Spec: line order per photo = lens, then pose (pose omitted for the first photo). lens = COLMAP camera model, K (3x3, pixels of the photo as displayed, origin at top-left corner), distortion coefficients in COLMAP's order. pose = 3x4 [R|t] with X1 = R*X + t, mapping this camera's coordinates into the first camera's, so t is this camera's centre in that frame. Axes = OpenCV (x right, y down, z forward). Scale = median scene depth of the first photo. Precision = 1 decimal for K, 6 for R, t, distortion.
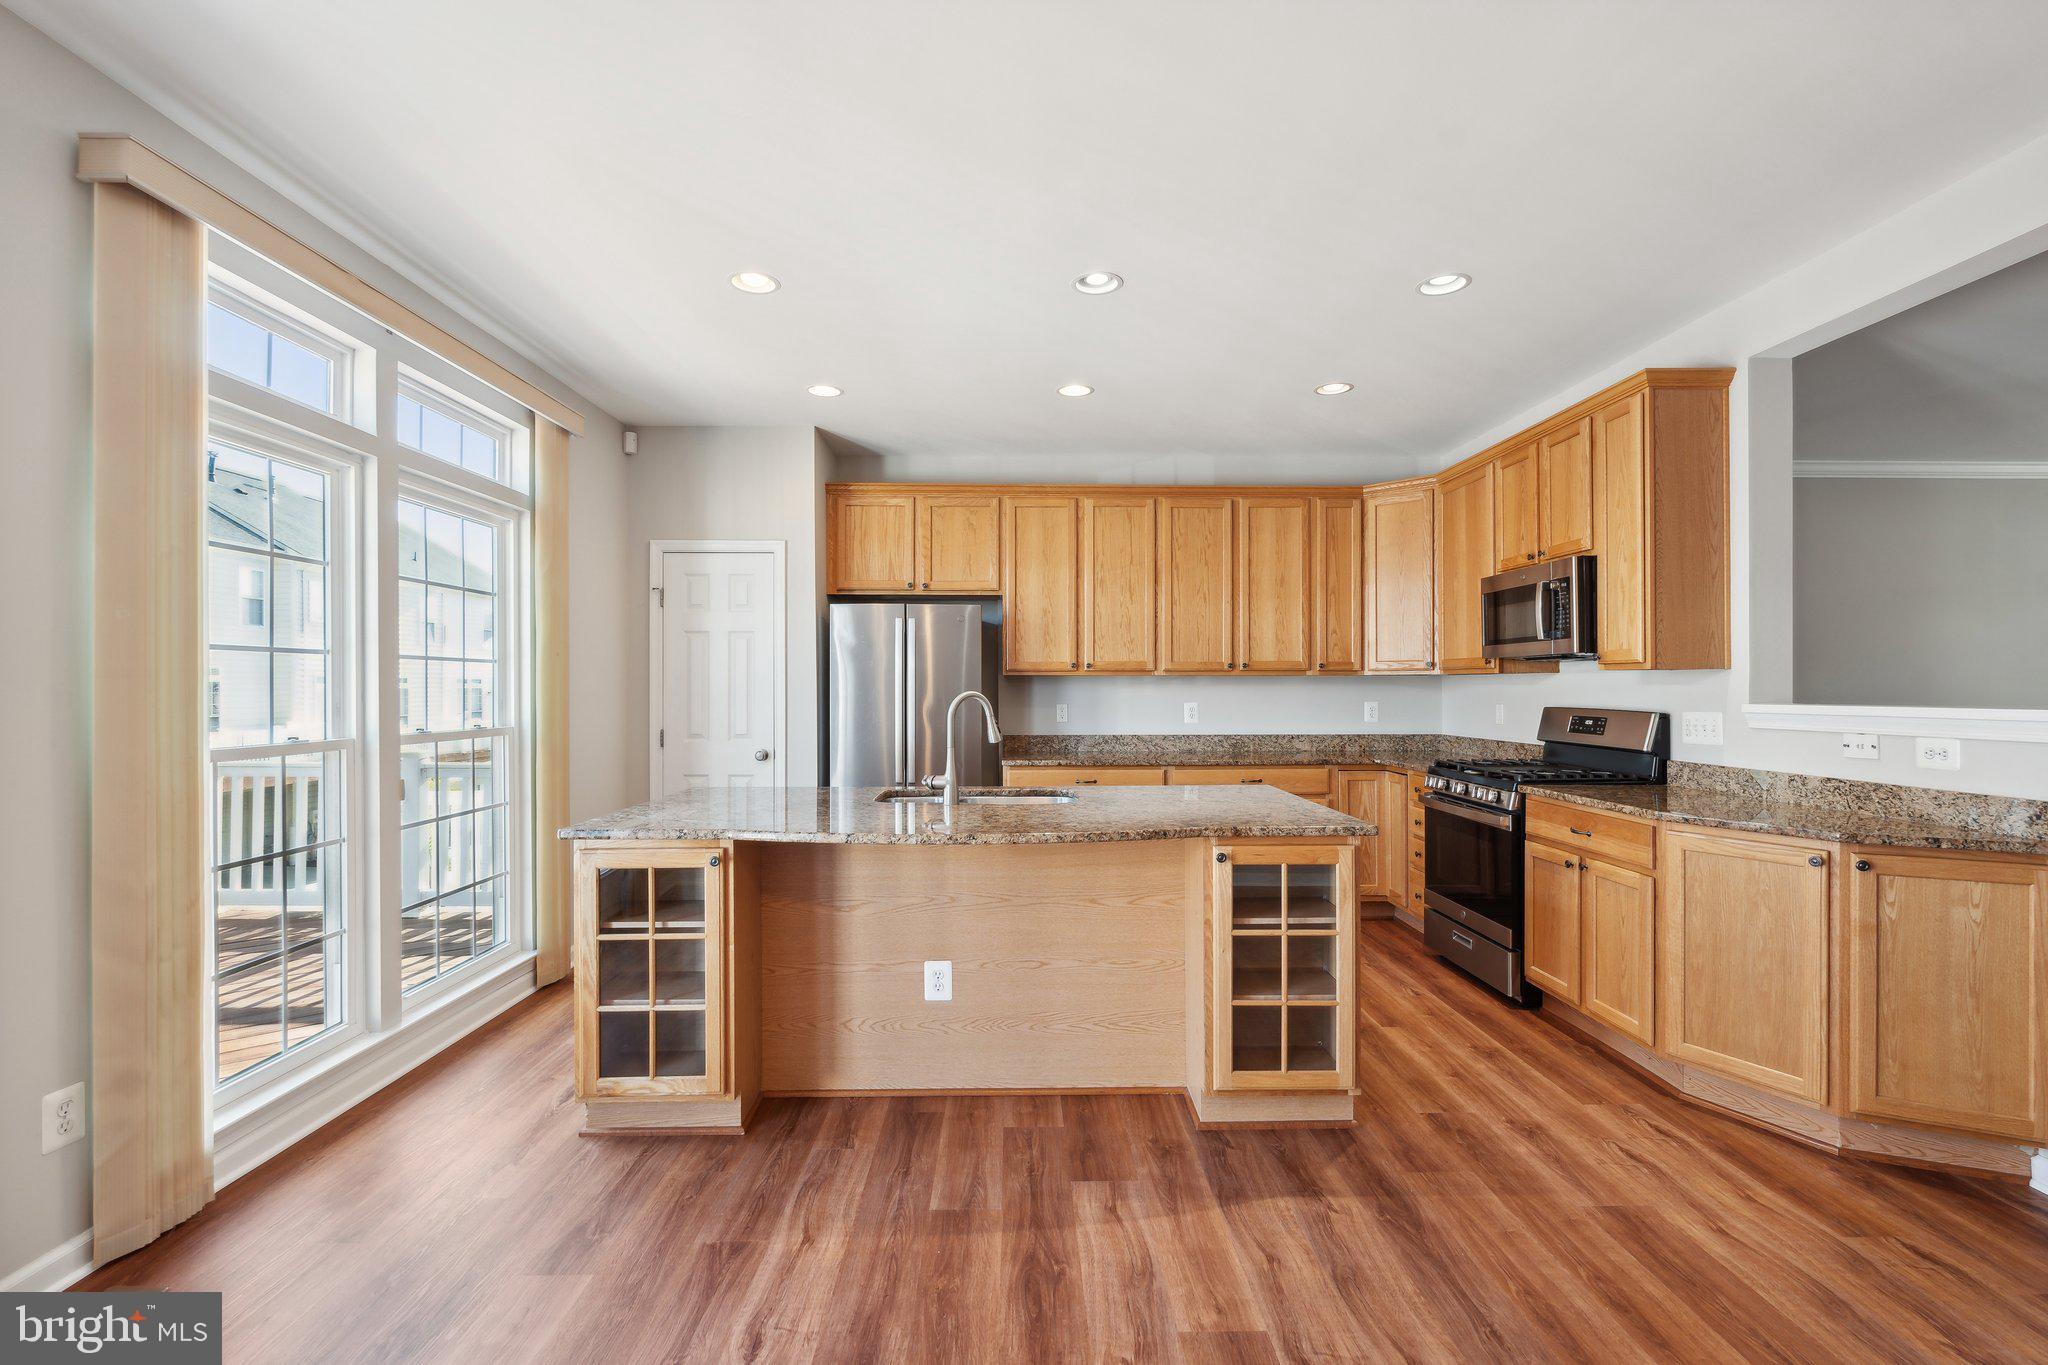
lens RADIAL K [[909.7, 0, 1026.7], [0, 909.7, 682.1], [0, 0, 1]] dist [-0.002734, 0.000297]
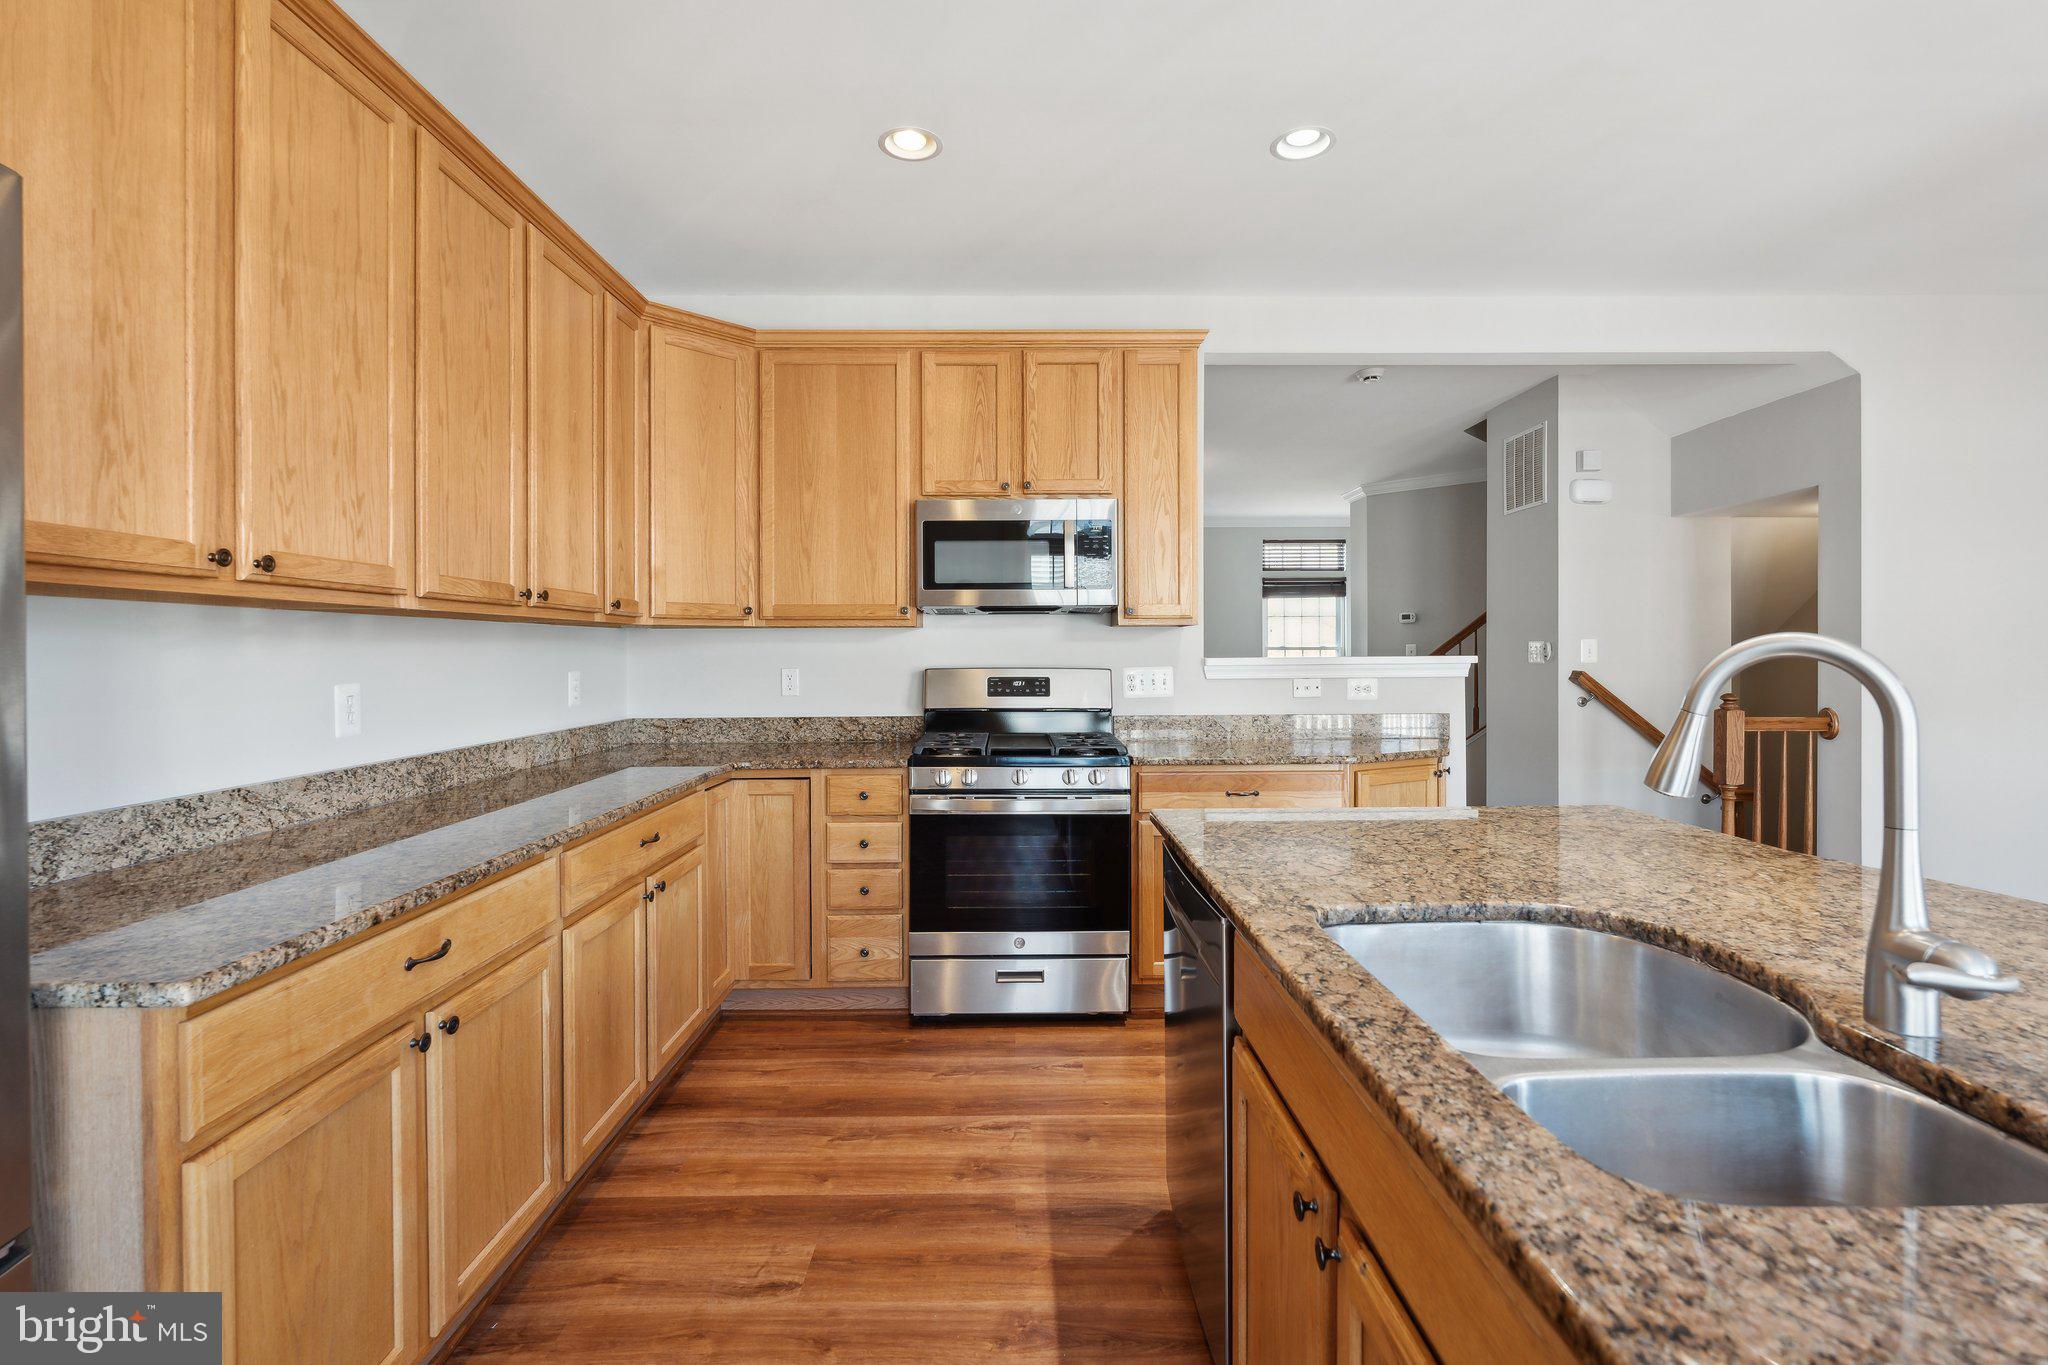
lens RADIAL K [[921.4, 0, 1028.7], [0, 921.4, 651.7], [0, 0, 1]] dist [-0.003653, 0.000243]
pose [[0.001442, -0.000006, 0.999999, -0.343356], [0.000140, 1.000000, 0.000006, 0.015294], [-0.999999, 0.000140, 0.001442, 1.178069]]
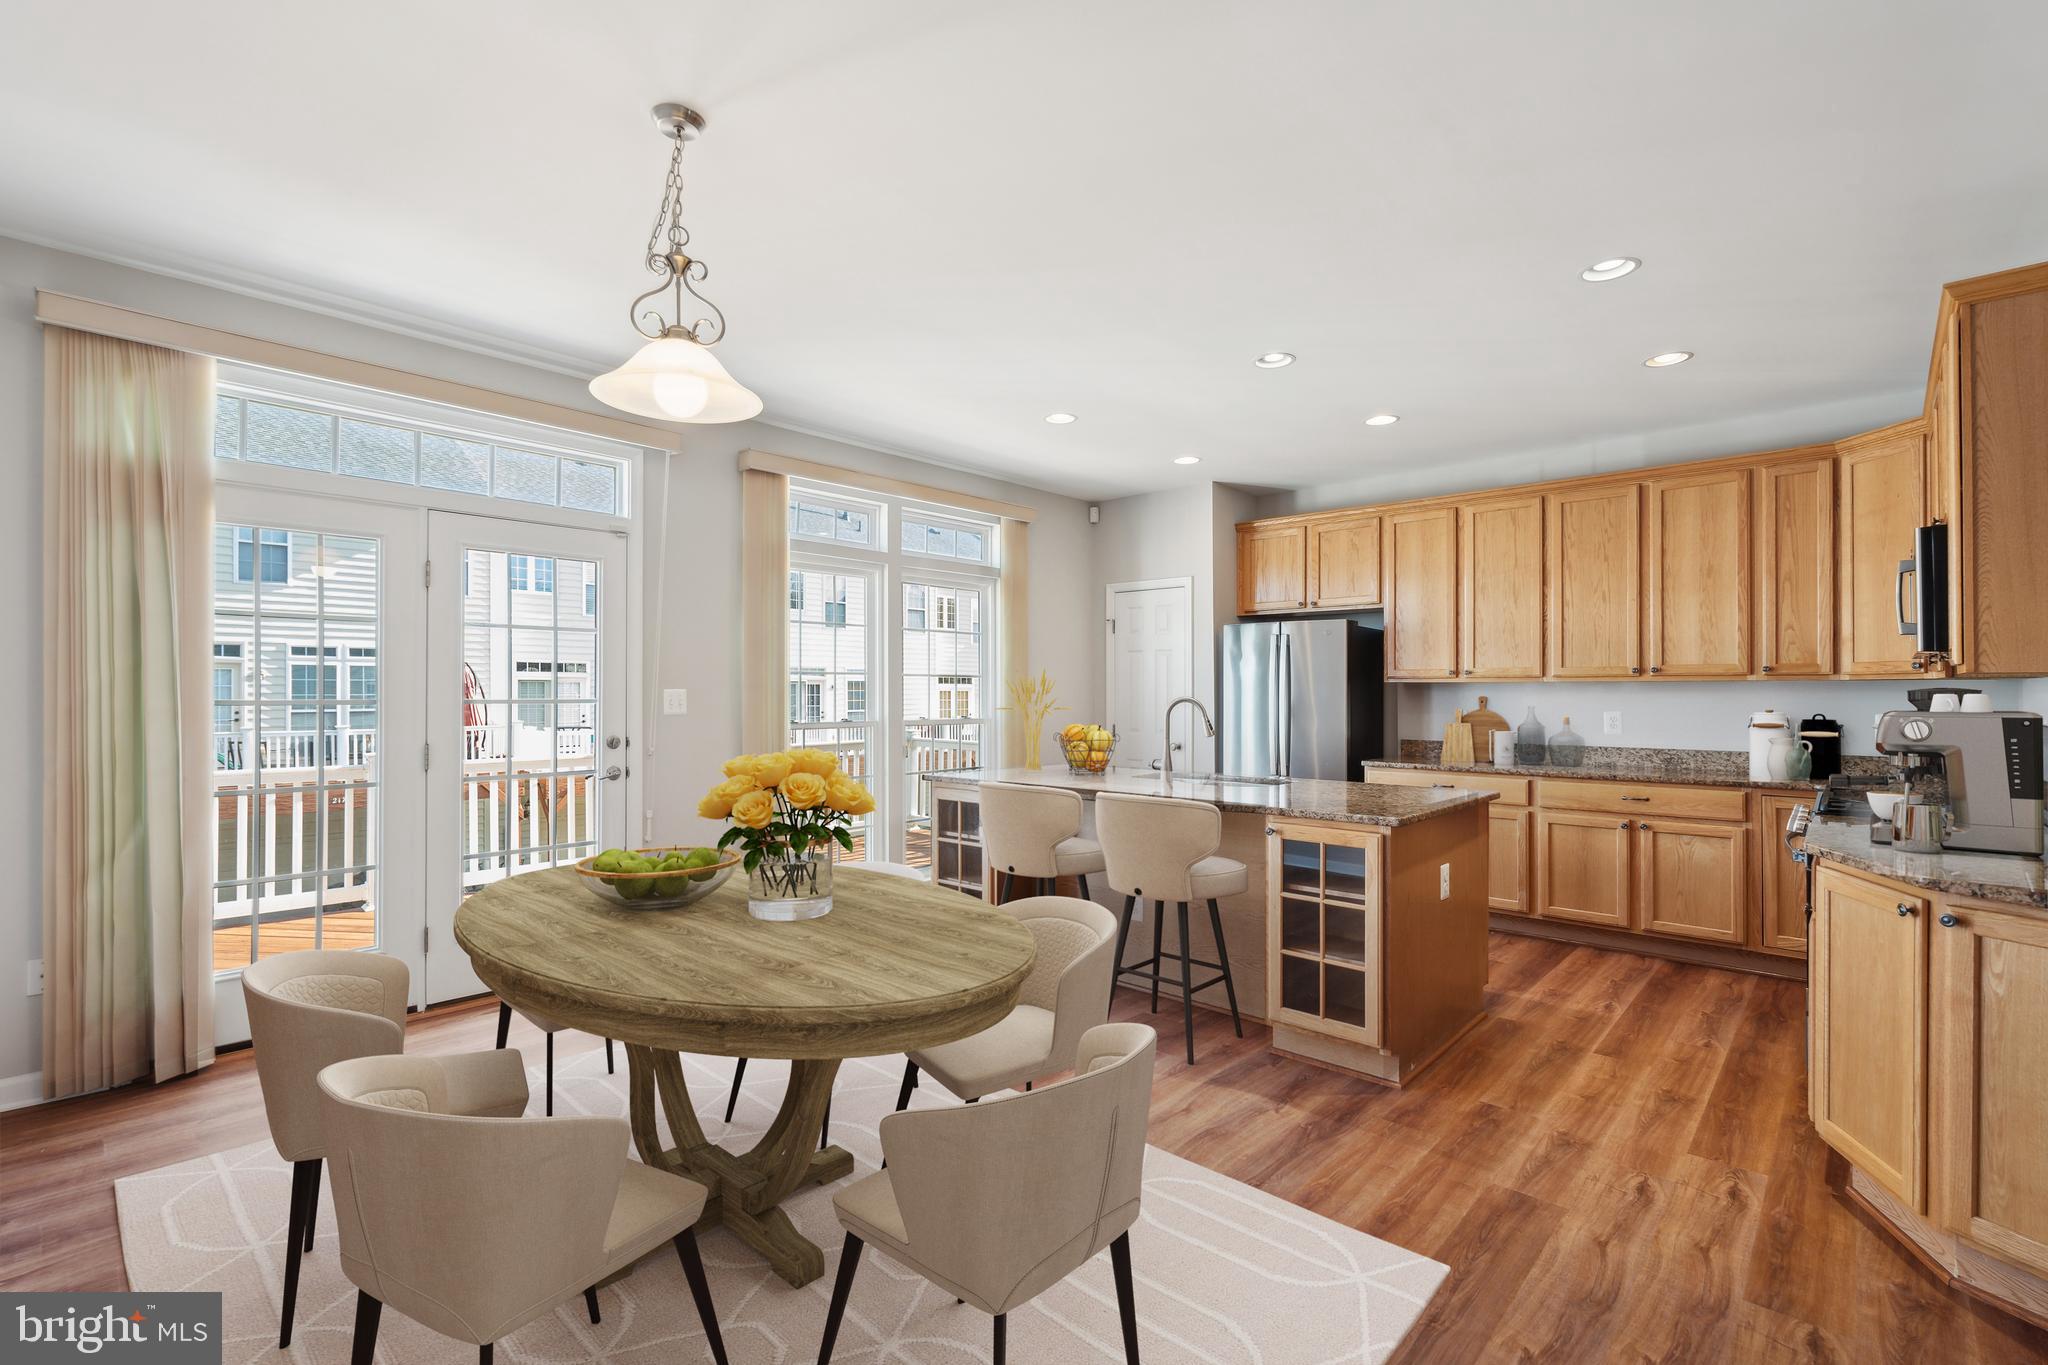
lens RADIAL K [[914.9, 0, 1024.0], [0, 914.9, 682.5], [0, 0, 1]] dist [-0.003075, -0.000199]
pose [[0.720787, -0.004693, -0.693141, 0.644147], [0.000711, 0.999982, -0.006031, -0.002169], [0.693156, 0.003855, 0.720777, -0.103654]]
